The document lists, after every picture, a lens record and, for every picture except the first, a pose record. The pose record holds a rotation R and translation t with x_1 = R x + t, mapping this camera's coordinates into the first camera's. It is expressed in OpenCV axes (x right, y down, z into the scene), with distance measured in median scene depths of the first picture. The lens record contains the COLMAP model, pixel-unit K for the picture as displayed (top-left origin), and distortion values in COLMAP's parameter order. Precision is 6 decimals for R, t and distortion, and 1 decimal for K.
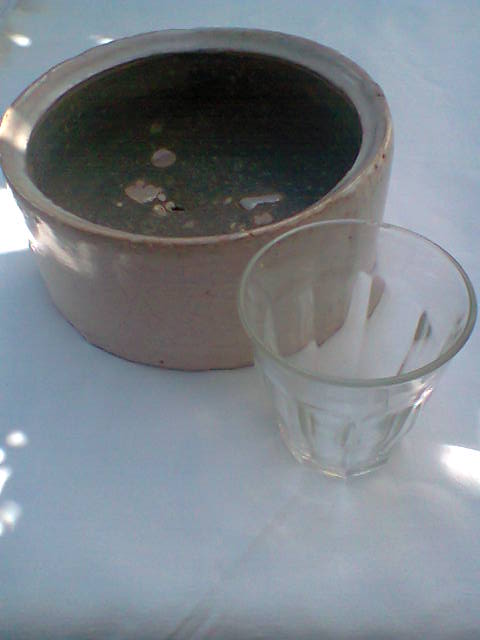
lens RADIAL K [[679.4, 0, 242.7], [0, 679.4, 321.4], [0, 0, 1]] dist [0.186242, -0.544428]
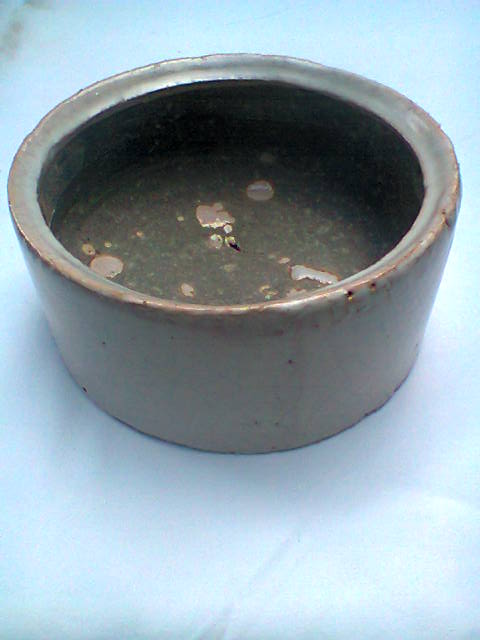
lens RADIAL K [[679.4, 0, 242.7], [0, 679.4, 321.4], [0, 0, 1]] dist [0.186242, -0.544428]
pose [[0.825793, 0.428461, -0.366725, 0.288525], [-0.433430, 0.898193, 0.073398, -0.148239], [0.360838, 0.098338, 0.927430, 0.179903]]
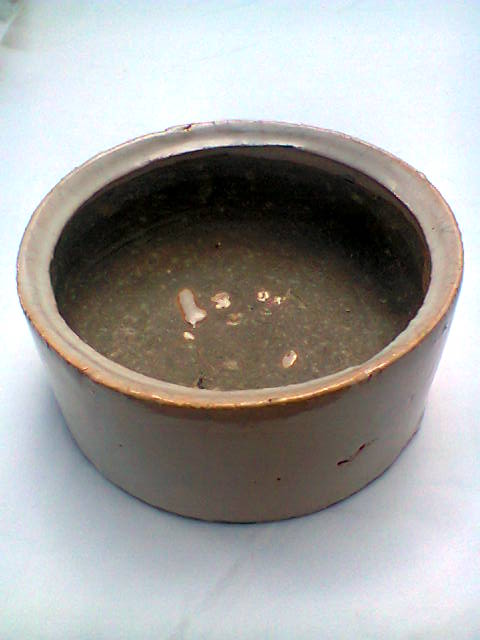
lens RADIAL K [[679.4, 0, 242.7], [0, 679.4, 321.4], [0, 0, 1]] dist [0.186242, -0.544428]
pose [[-0.174836, -0.672184, 0.719445, -0.648200], [0.750527, 0.381970, 0.539267, -0.602356], [-0.637293, 0.634246, 0.437710, 0.567881]]
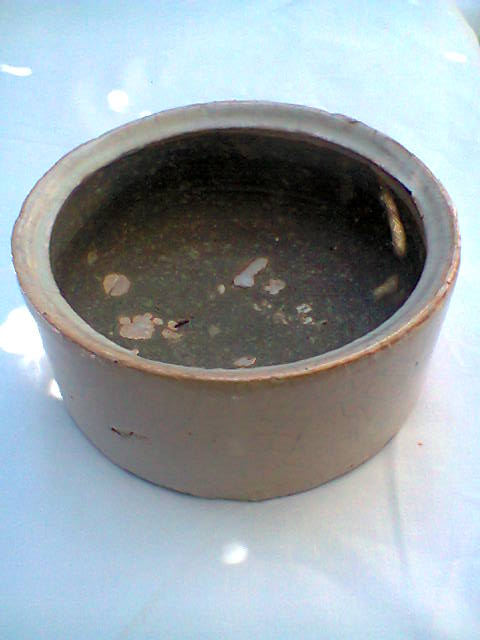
lens RADIAL K [[679.4, 0, 242.7], [0, 679.4, 321.4], [0, 0, 1]] dist [0.186242, -0.544428]
pose [[0.725343, -0.482493, 0.490996, -0.469919], [0.503959, 0.858068, 0.098715, -0.216064], [-0.468938, 0.175840, 0.865551, 0.210243]]
